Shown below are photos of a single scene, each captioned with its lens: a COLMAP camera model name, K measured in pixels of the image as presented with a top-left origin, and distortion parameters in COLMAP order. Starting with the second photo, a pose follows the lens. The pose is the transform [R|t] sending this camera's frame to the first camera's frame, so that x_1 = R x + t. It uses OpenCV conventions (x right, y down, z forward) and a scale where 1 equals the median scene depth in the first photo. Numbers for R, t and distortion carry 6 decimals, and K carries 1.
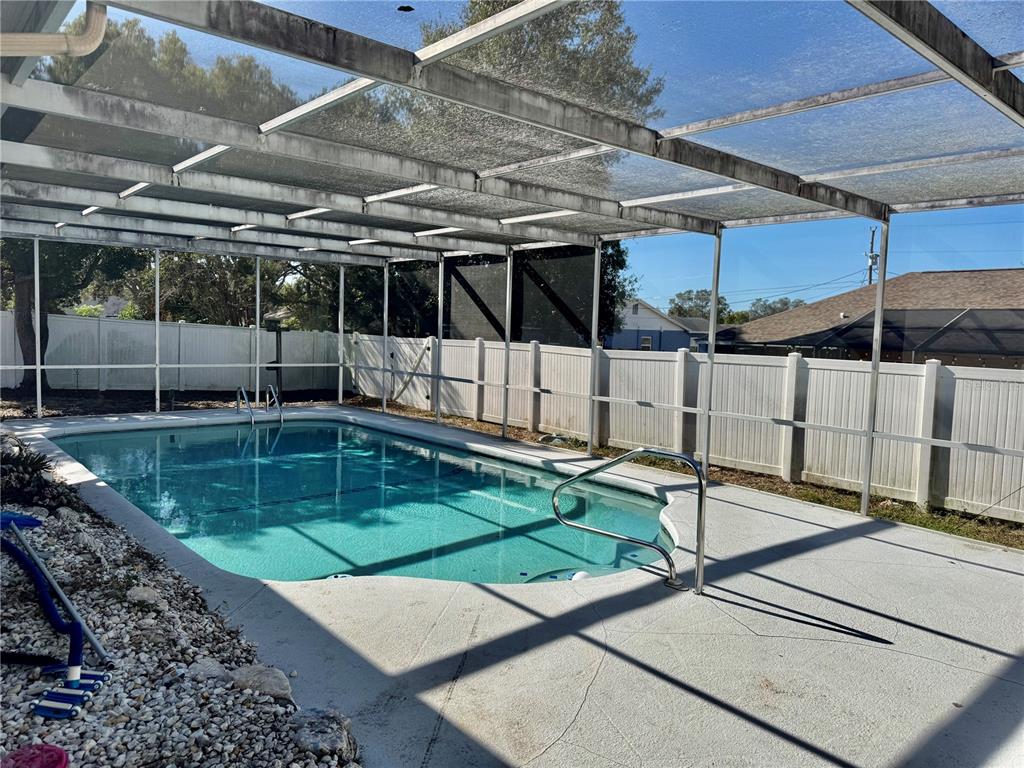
lens RADIAL K [[720.9, 0, 521.7], [0, 720.9, 379.7], [0, 0, 1]] dist [0.026475, -0.024067]
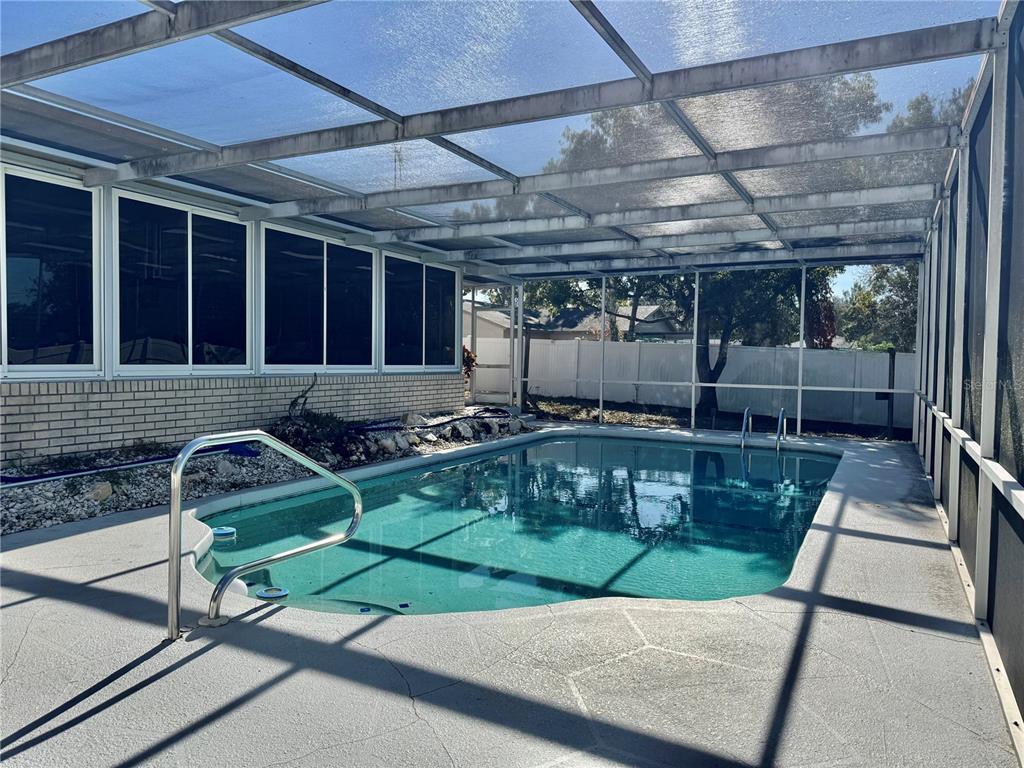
lens RADIAL K [[720.9, 0, 518.6], [0, 720.9, 388.0], [0, 0, 1]] dist [0.026475, -0.024067]
pose [[0.376840, 0.011329, -0.926209, 0.815728], [-0.065918, 0.997718, -0.014616, 0.040812], [0.923930, 0.066561, 0.376727, 0.845967]]
